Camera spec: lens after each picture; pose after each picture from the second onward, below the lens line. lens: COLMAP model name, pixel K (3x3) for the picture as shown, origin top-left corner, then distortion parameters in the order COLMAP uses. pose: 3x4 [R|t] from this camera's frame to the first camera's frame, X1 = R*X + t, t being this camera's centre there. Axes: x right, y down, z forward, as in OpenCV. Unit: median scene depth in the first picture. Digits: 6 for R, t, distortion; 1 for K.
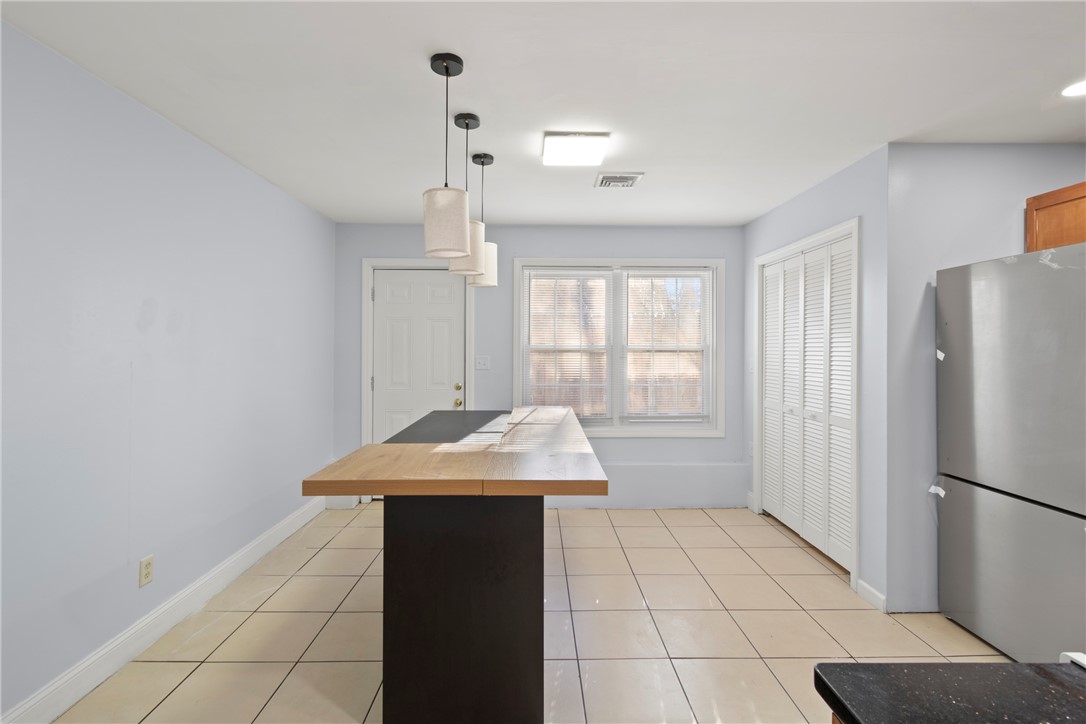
lens RADIAL K [[498.9, 0, 540.0], [0, 498.9, 356.5], [0, 0, 1]] dist [0.002691, -0.001381]
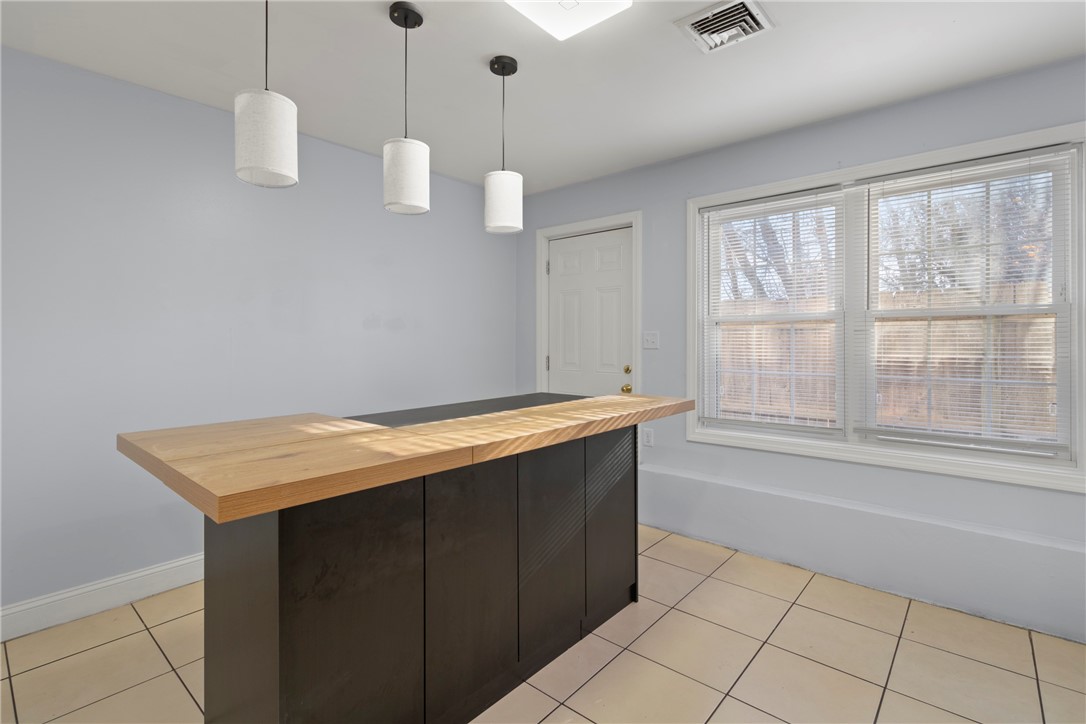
lens RADIAL K [[498.9, 0, 546.7], [0, 498.9, 346.3], [0, 0, 1]] dist [0.002691, -0.001381]
pose [[0.749225, 0.002926, -0.662309, 0.282221], [-0.007918, 0.999958, -0.004540, 0.026635], [0.662268, 0.008645, 0.749217, 0.294709]]
